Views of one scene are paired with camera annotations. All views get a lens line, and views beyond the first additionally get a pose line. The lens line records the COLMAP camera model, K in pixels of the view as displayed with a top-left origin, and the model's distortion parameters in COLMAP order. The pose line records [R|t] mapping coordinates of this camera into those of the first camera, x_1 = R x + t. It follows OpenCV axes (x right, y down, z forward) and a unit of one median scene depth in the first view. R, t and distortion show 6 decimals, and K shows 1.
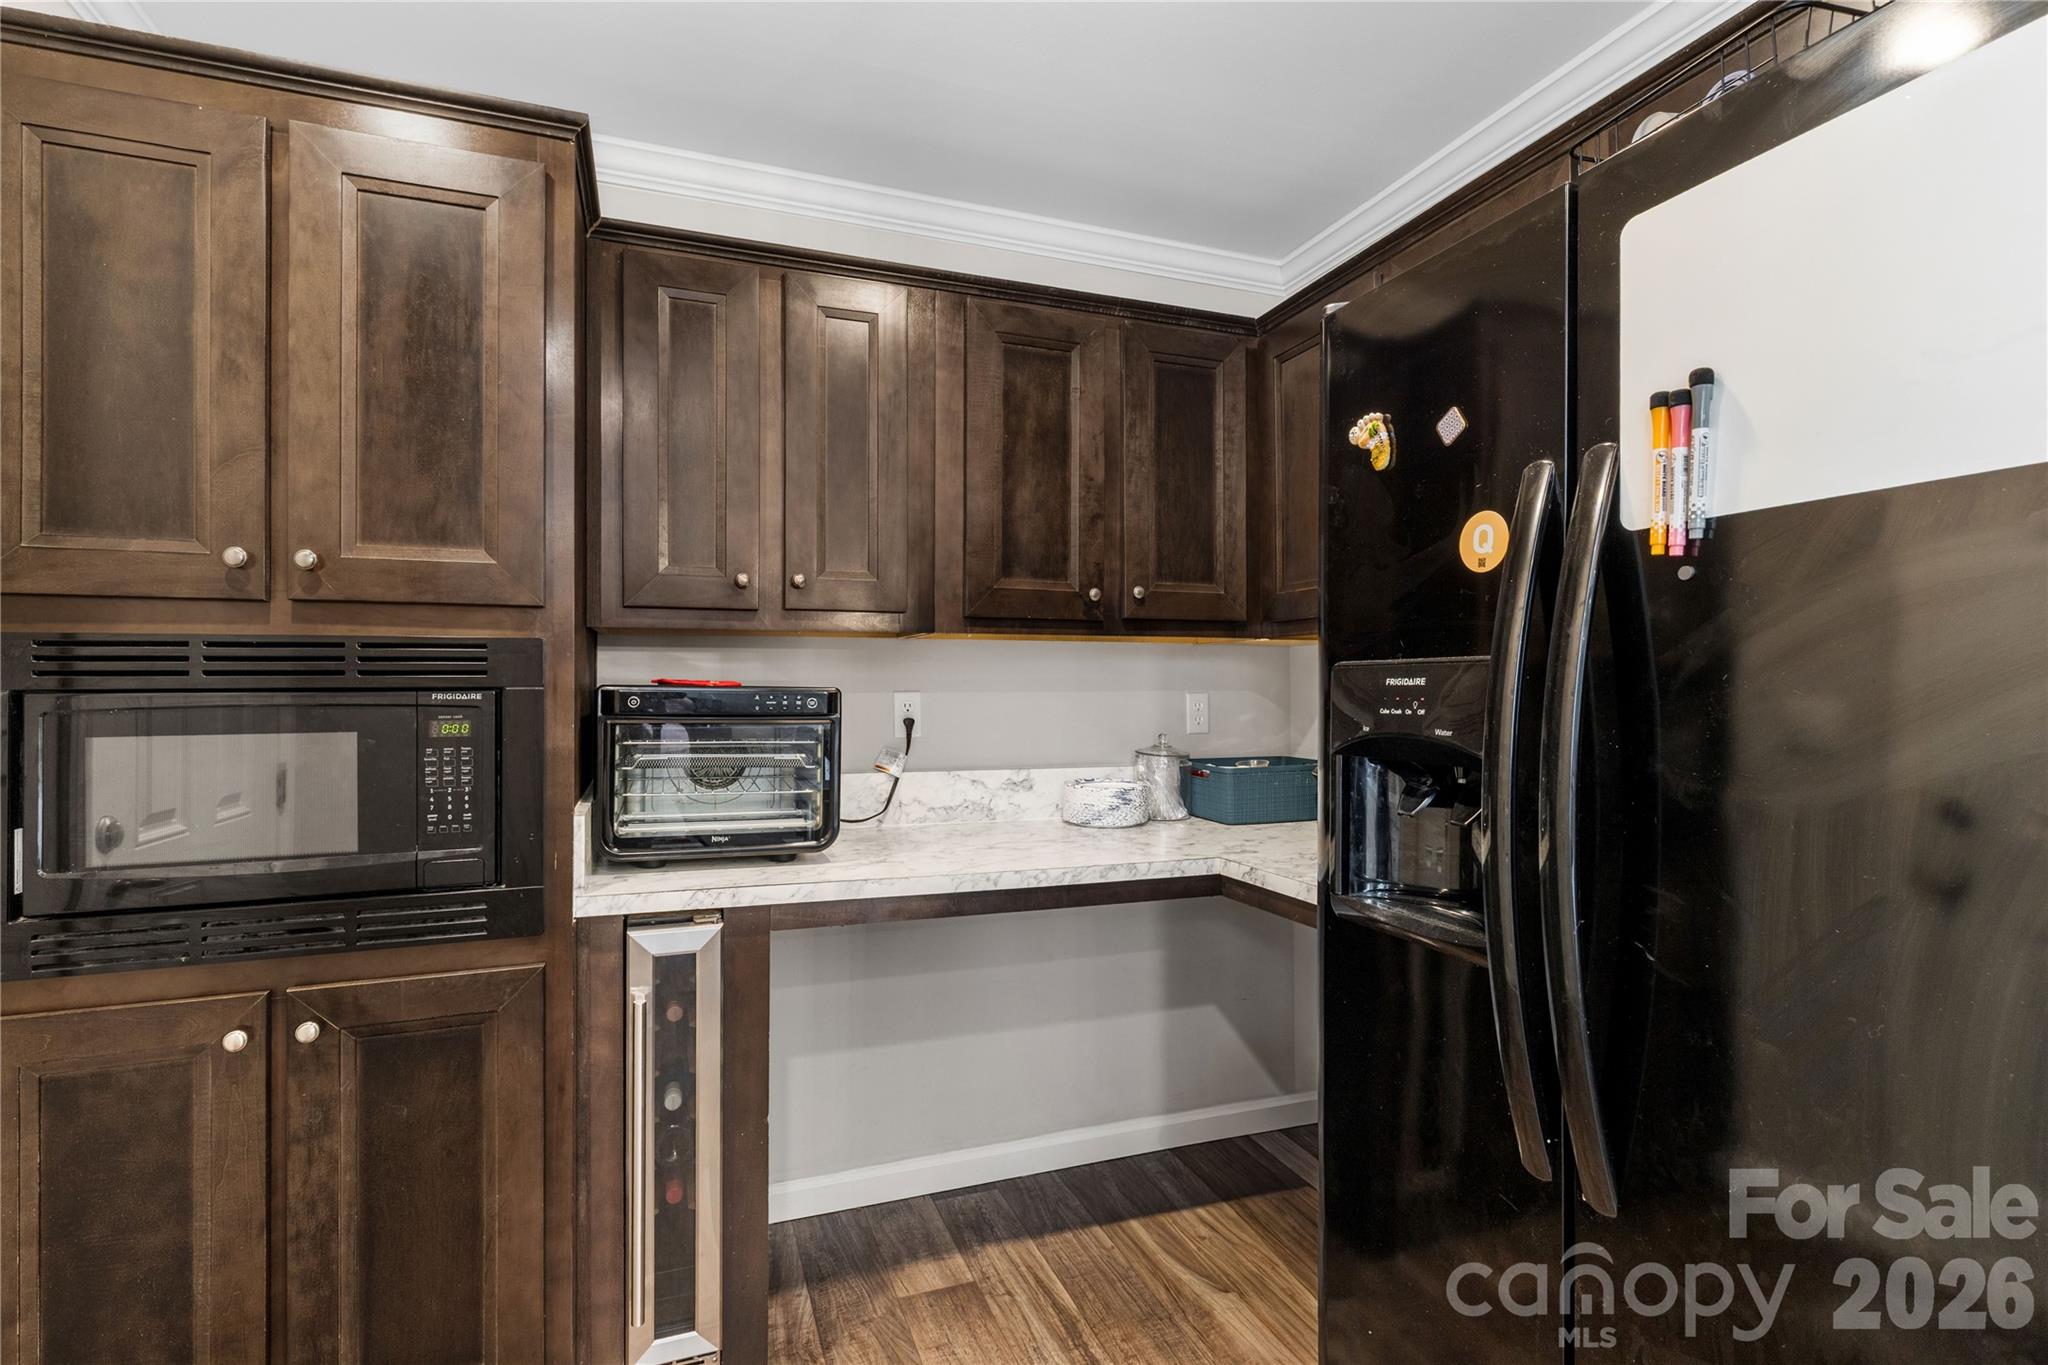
lens RADIAL K [[936.2, 0, 1037.7], [0, 936.2, 676.5], [0, 0, 1]] dist [0.008481, -0.002764]
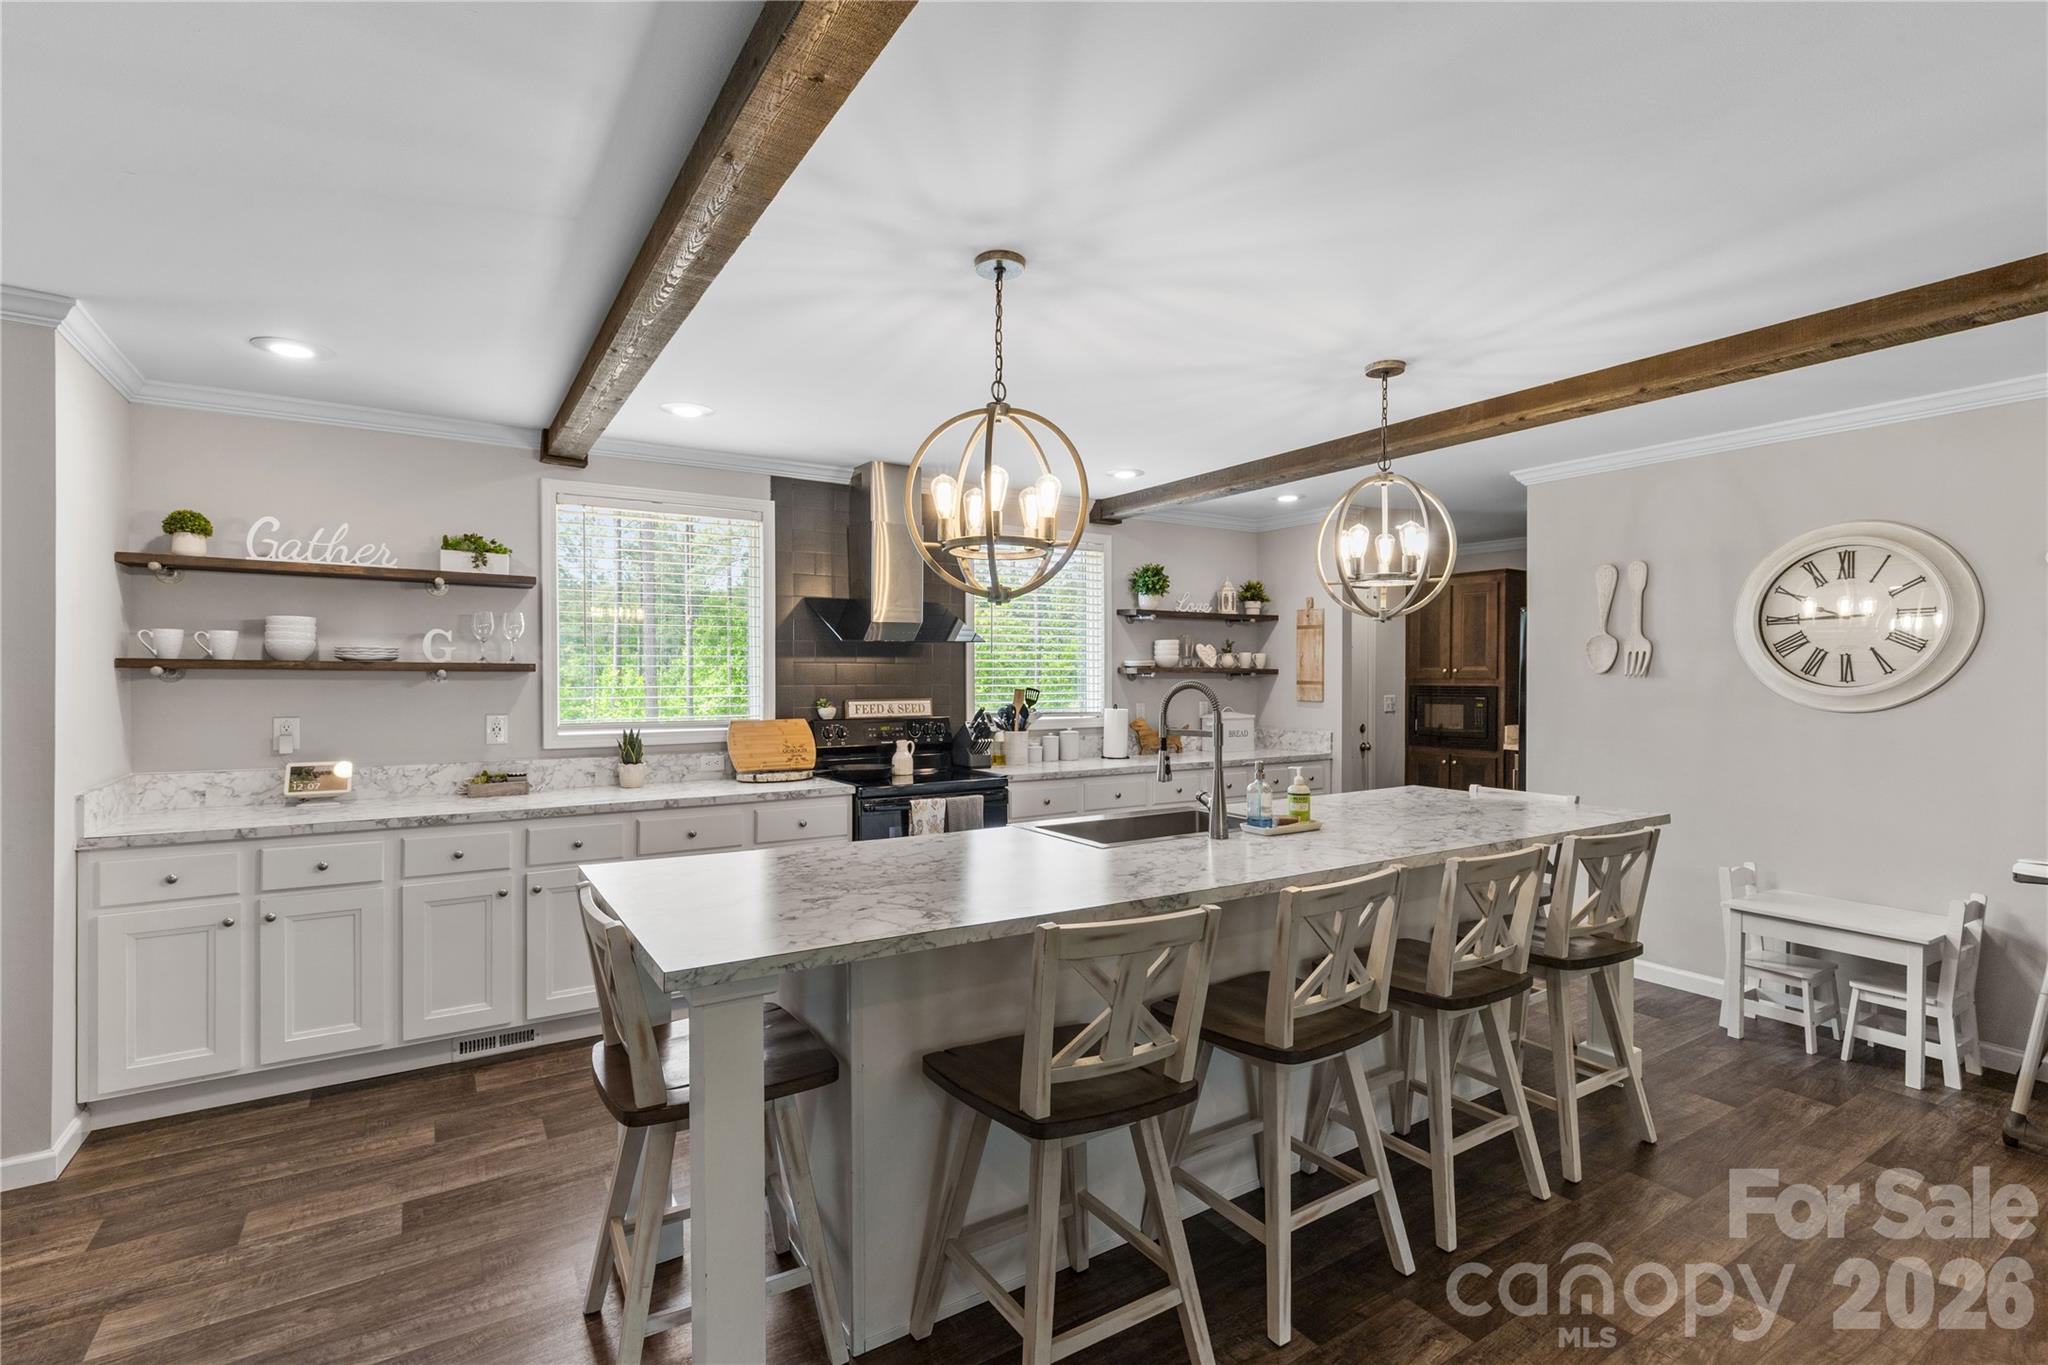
lens RADIAL K [[936.2, 0, 1025.2], [0, 936.2, 668.6], [0, 0, 1]] dist [0.008481, -0.002764]
pose [[0.215110, -0.007575, -0.976560, 3.192812], [0.005796, 0.999962, -0.006480, -0.101820], [0.976573, -0.004266, 0.215146, -2.053402]]
